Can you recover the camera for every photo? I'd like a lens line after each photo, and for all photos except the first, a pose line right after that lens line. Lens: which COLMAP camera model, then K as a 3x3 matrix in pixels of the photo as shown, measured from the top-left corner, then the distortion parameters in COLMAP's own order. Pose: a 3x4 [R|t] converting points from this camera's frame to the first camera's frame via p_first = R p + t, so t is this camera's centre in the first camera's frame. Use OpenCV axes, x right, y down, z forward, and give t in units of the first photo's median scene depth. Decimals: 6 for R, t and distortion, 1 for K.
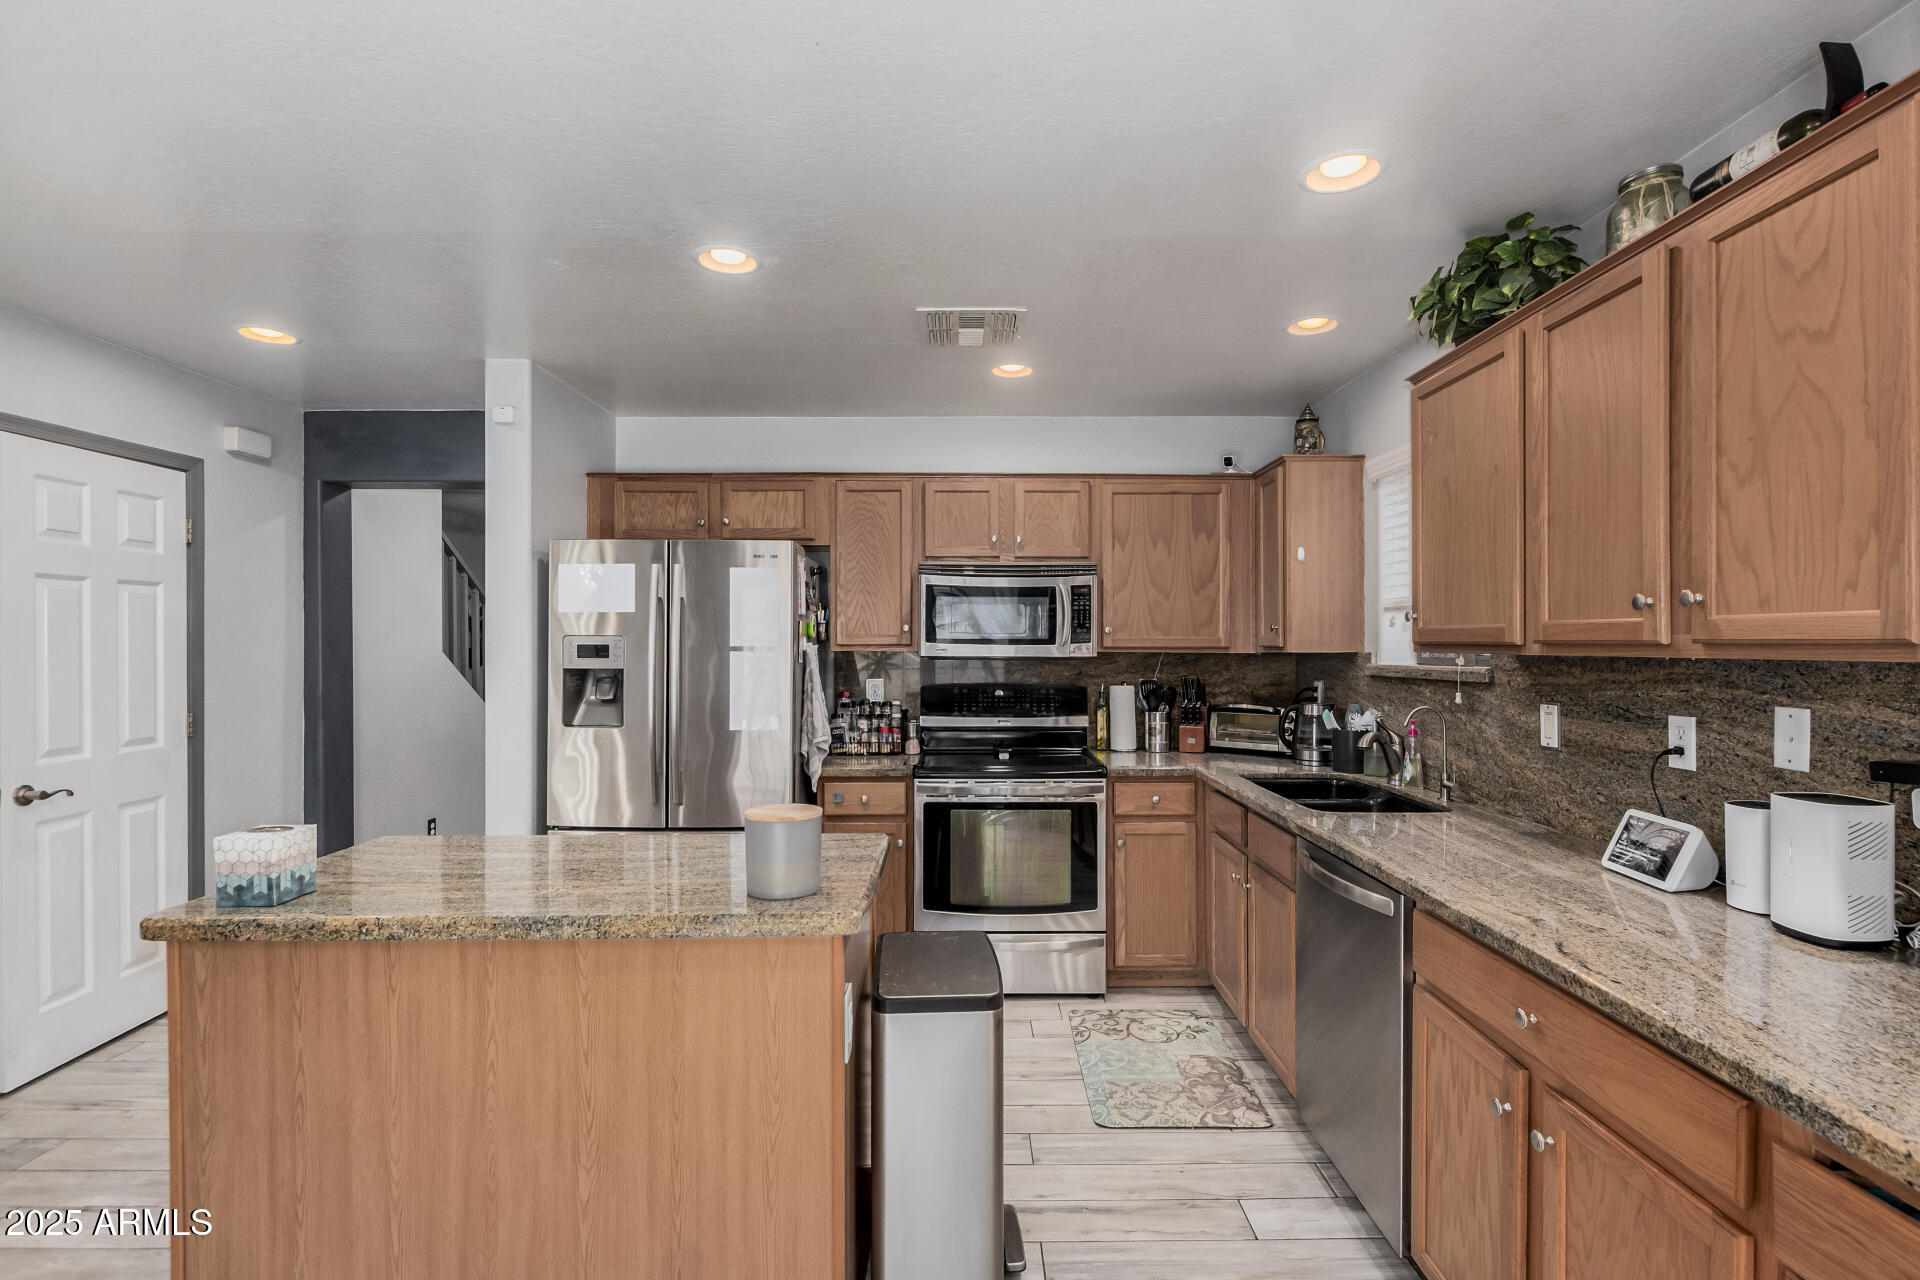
lens RADIAL K [[880.1, 0, 960.0], [0, 880.1, 640.0], [0, 0, 1]] dist [0.000652, -0.000082]
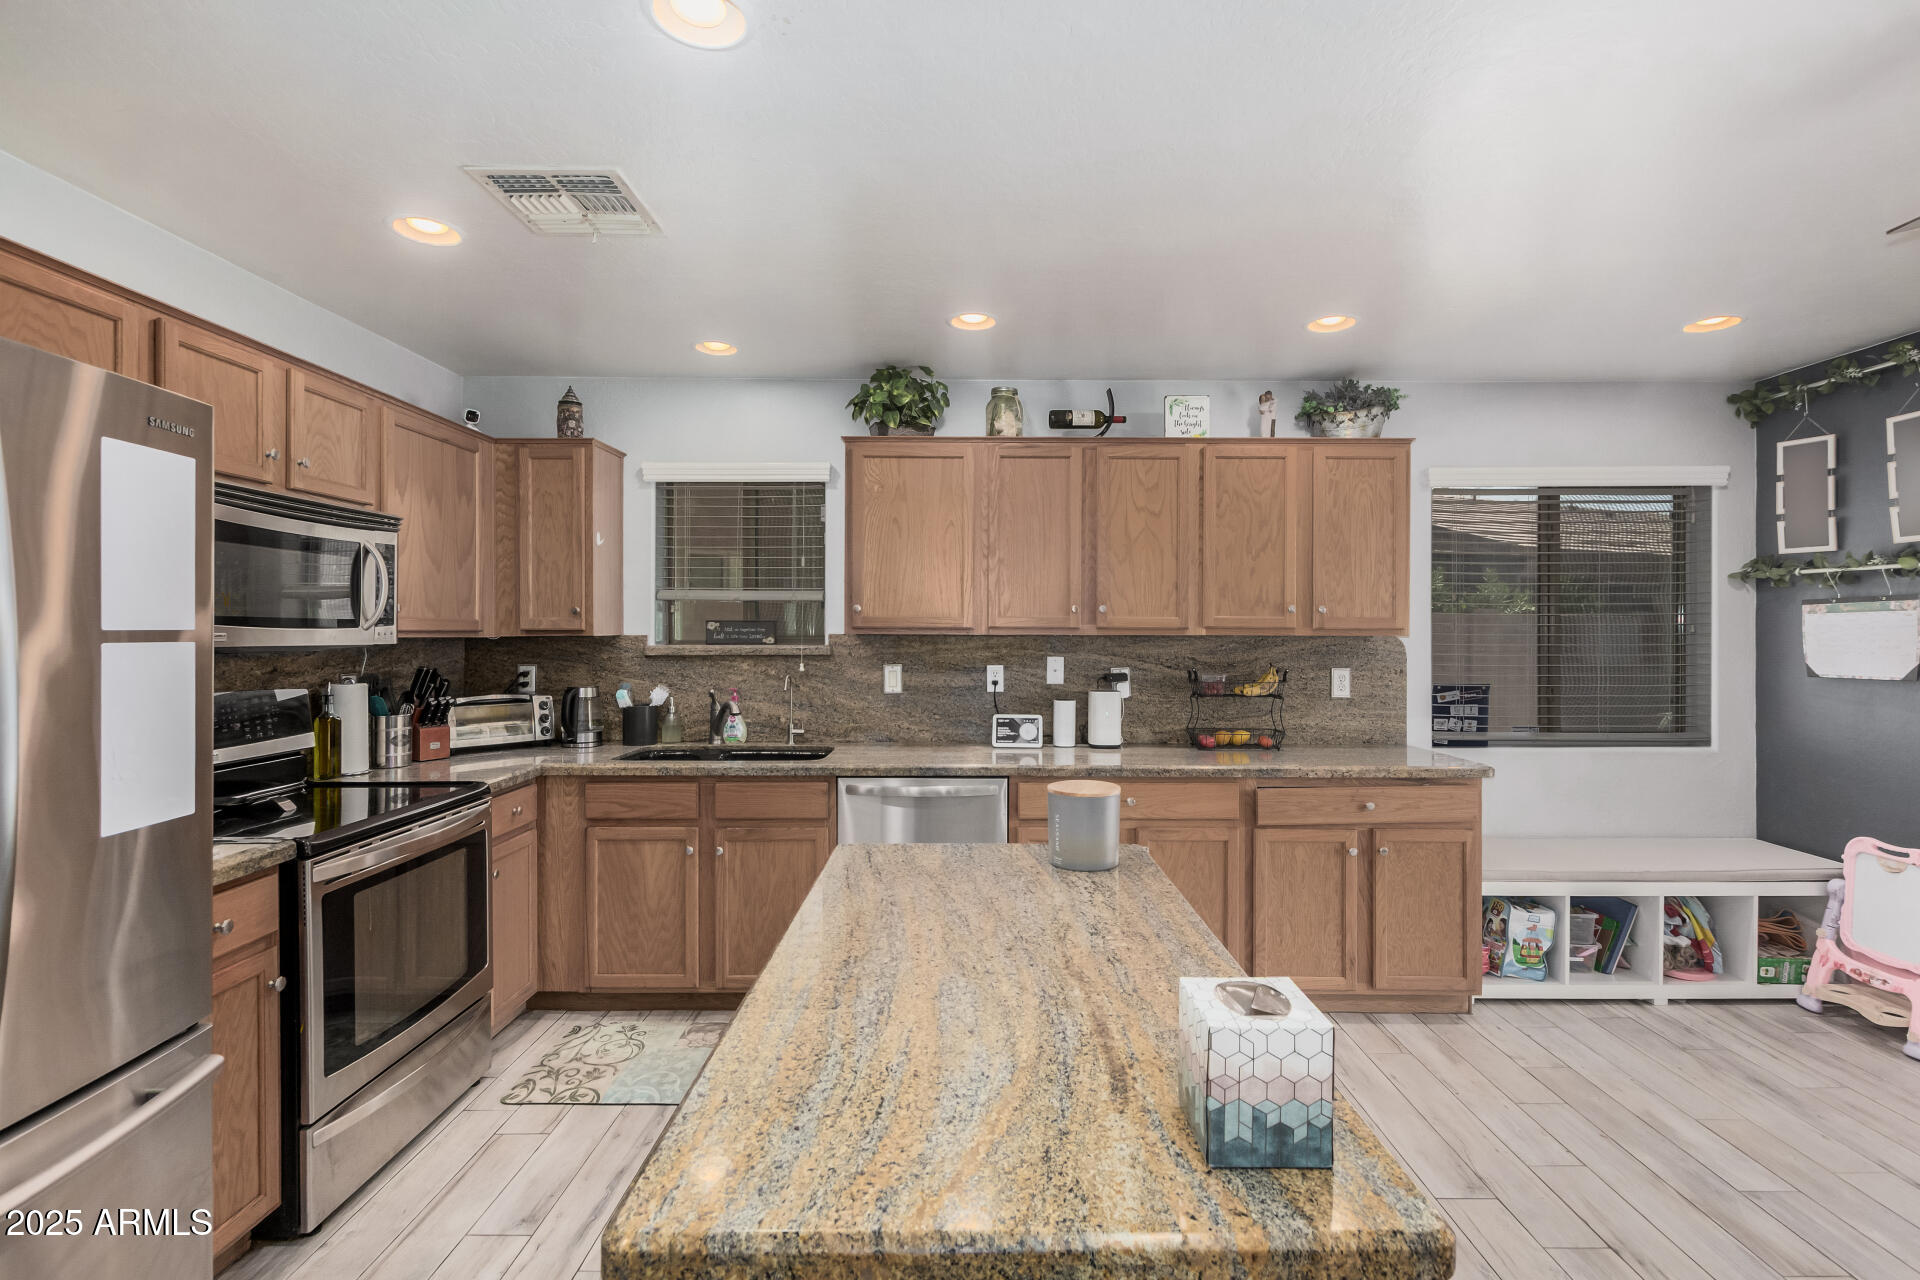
lens RADIAL K [[889.5, 0, 964.0], [0, 889.5, 628.2], [0, 0, 1]] dist [0.001954, 0.000289]
pose [[0.005834, 0.000141, 0.999983, -0.956106], [-0.007390, 0.999973, -0.000098, 0.003585], [-0.999956, -0.007390, 0.005835, 0.861292]]
